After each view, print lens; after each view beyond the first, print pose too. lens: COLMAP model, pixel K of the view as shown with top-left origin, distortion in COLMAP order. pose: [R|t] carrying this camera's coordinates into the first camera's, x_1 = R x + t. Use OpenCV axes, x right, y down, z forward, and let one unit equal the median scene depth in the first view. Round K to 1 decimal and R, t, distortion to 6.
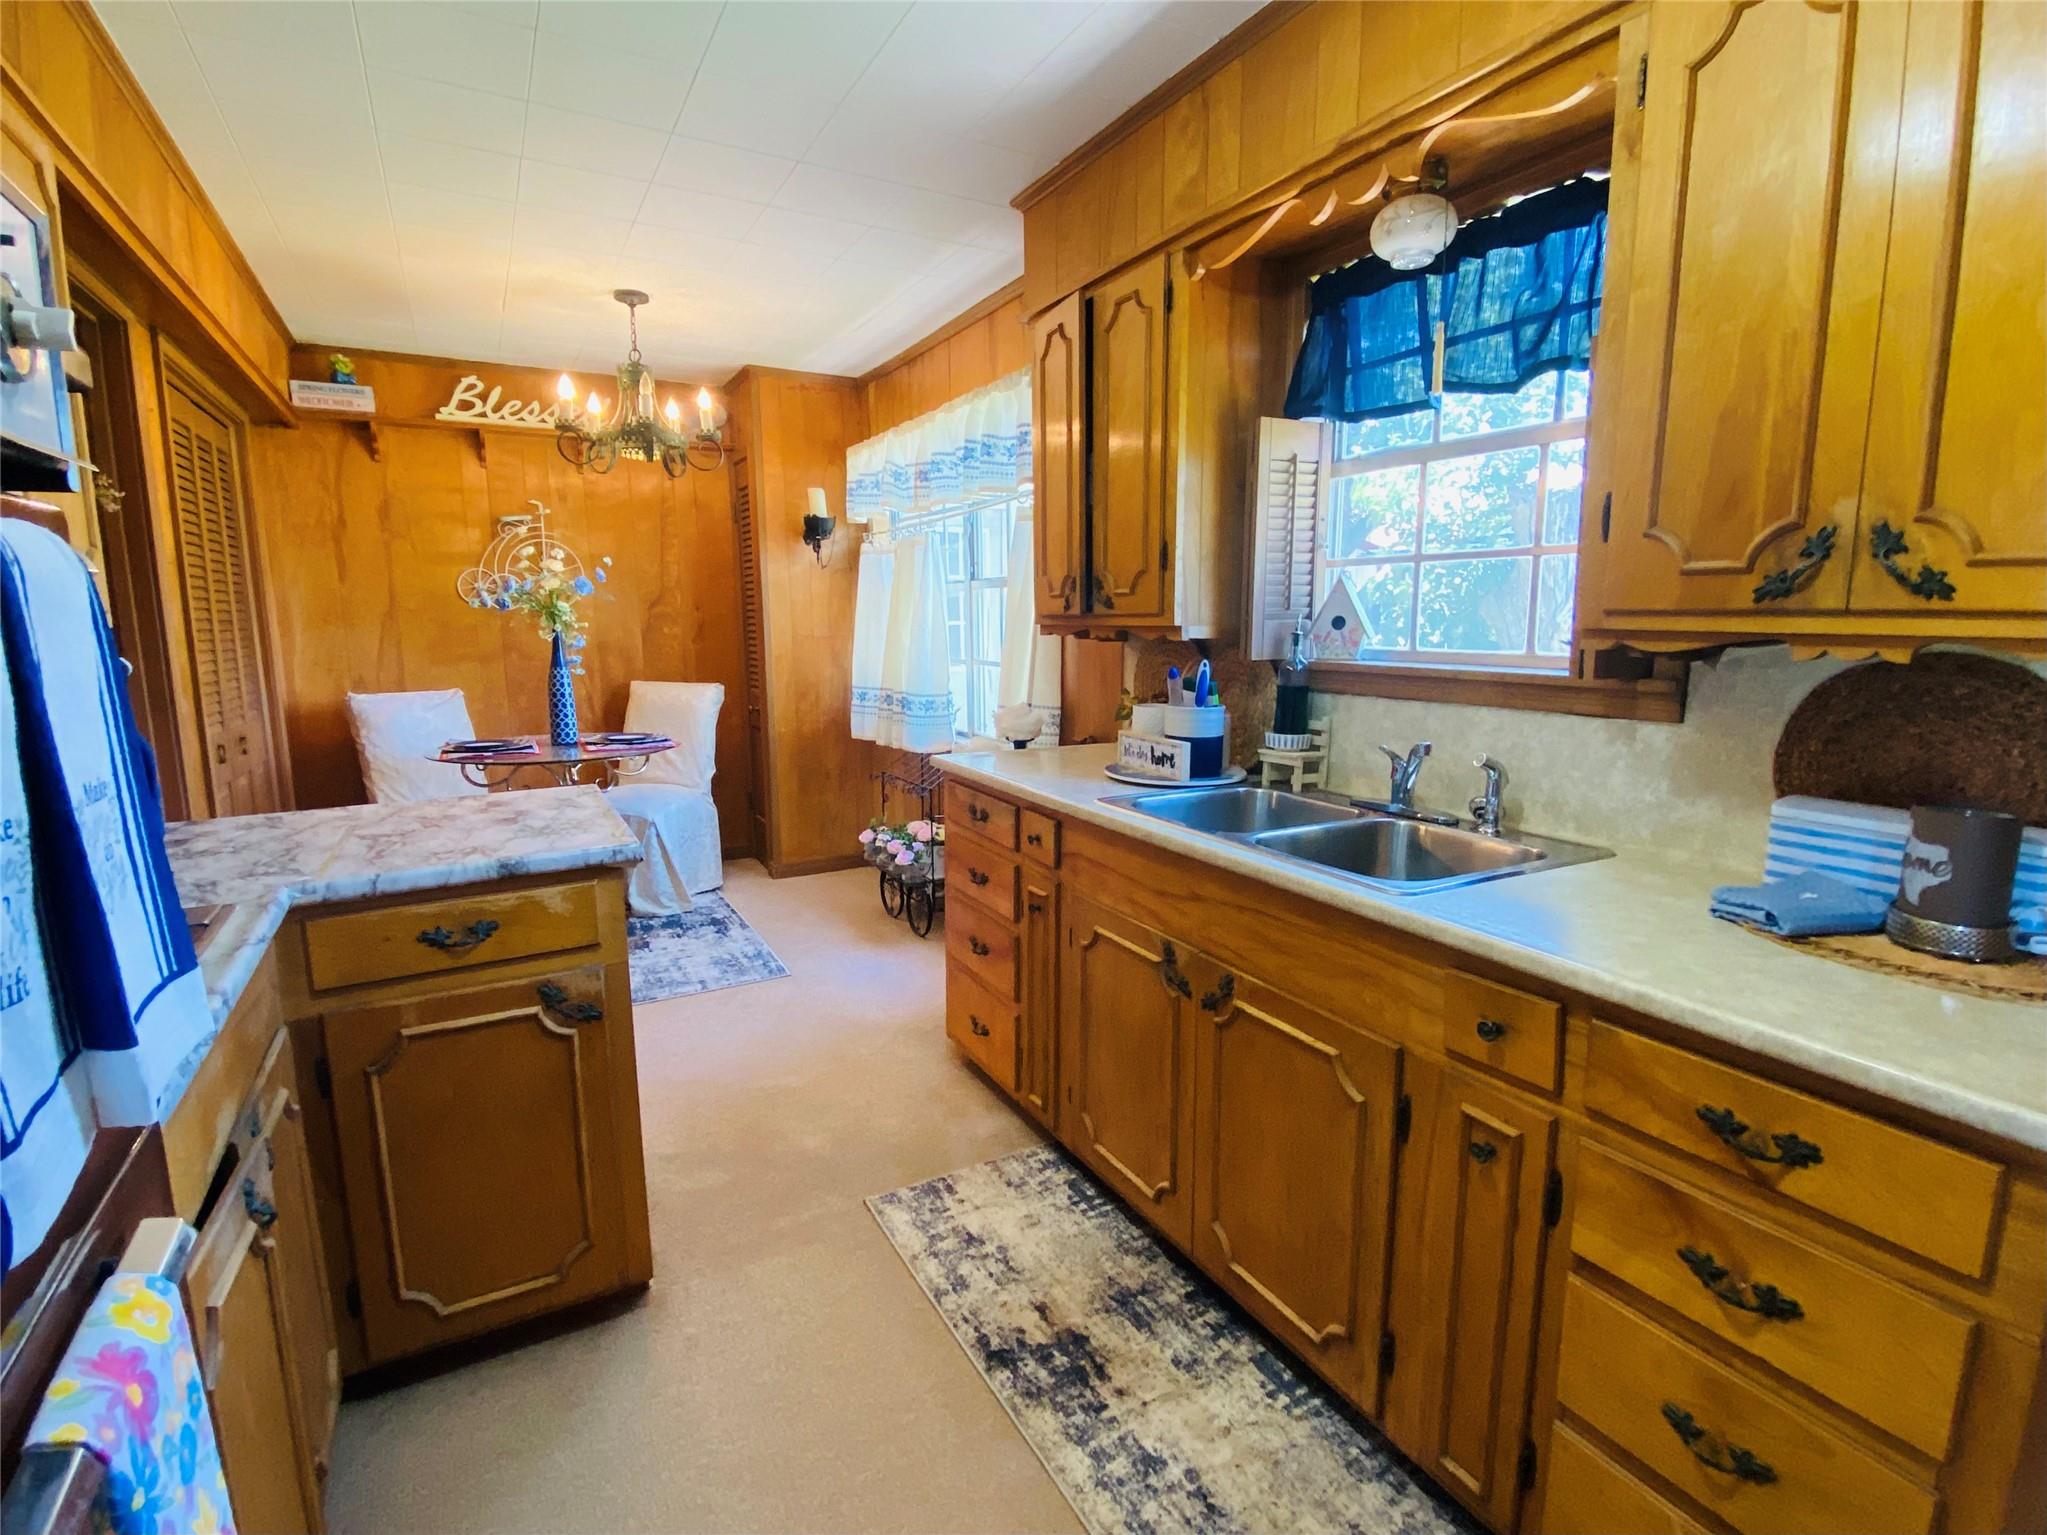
lens RADIAL K [[948.3, 0, 1023.3], [0, 948.3, 760.0], [0, 0, 1]] dist [0.019413, -0.003257]
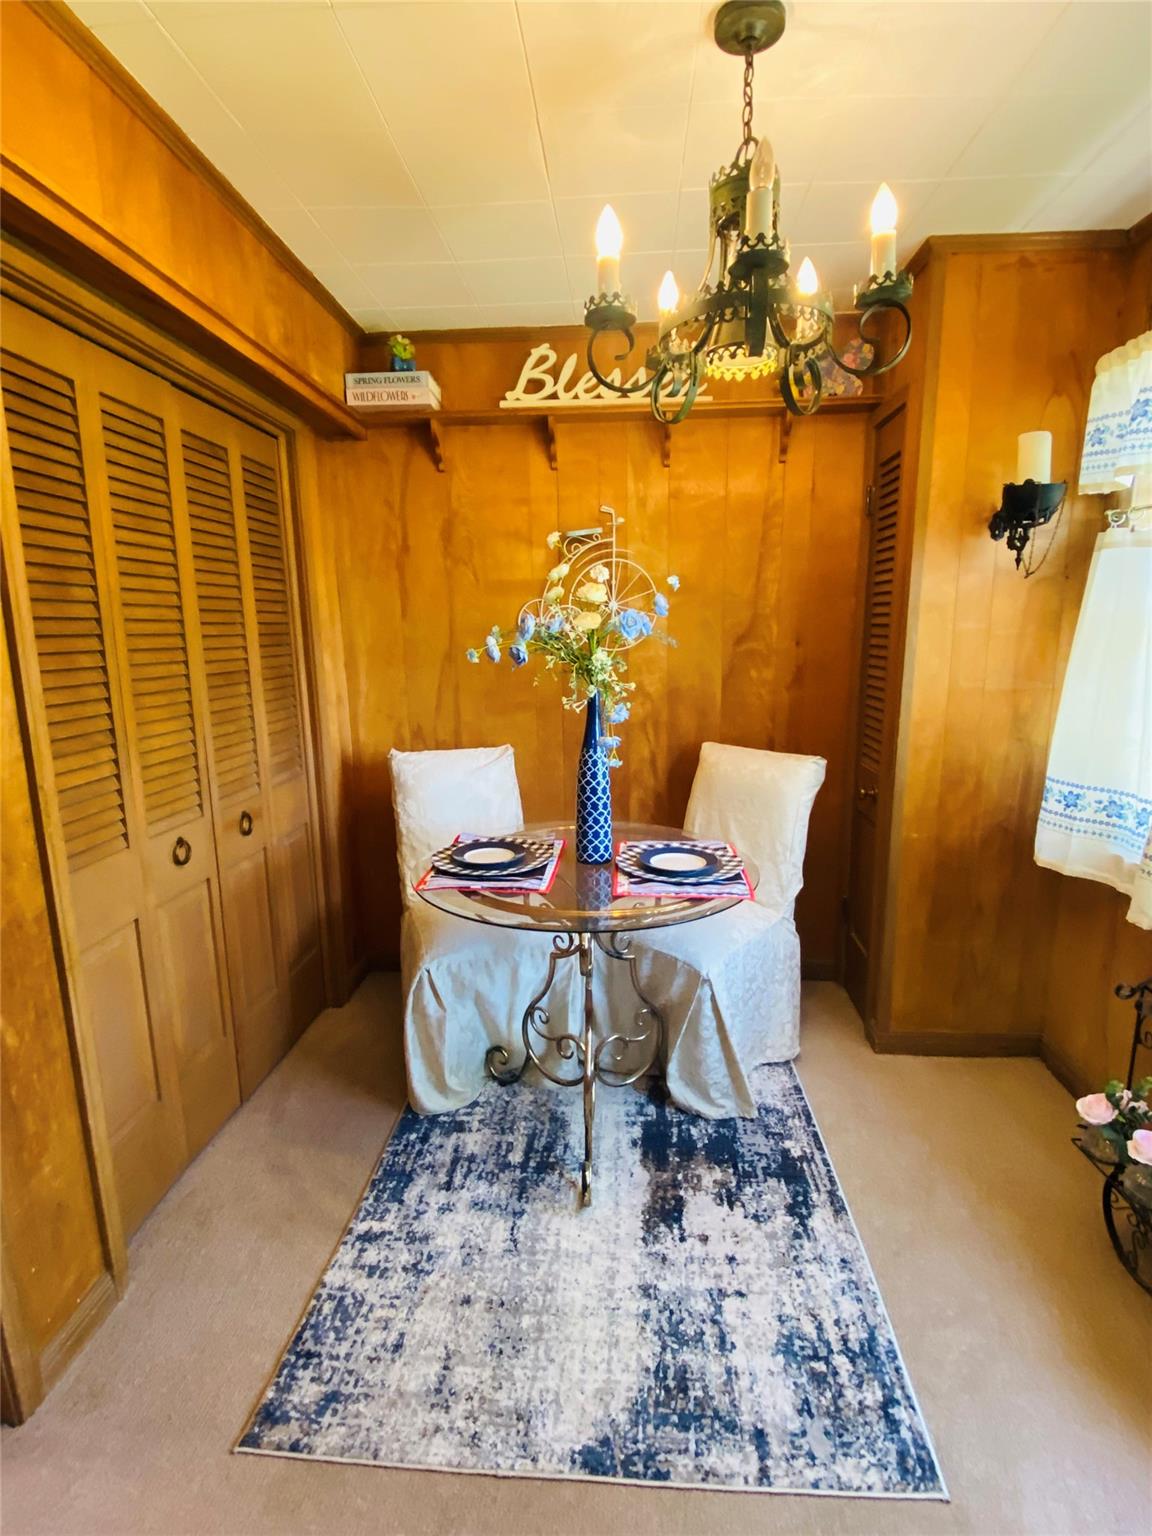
lens RADIAL K [[711.6, 0, 584.8], [0, 711.6, 765.0], [0, 0, 1]] dist [0.019413, -0.003257]
pose [[0.833161, 0.101033, -0.543724, -0.204838], [-0.074619, 0.994717, 0.070495, -0.109945], [0.547974, -0.018162, 0.836298, 0.537312]]
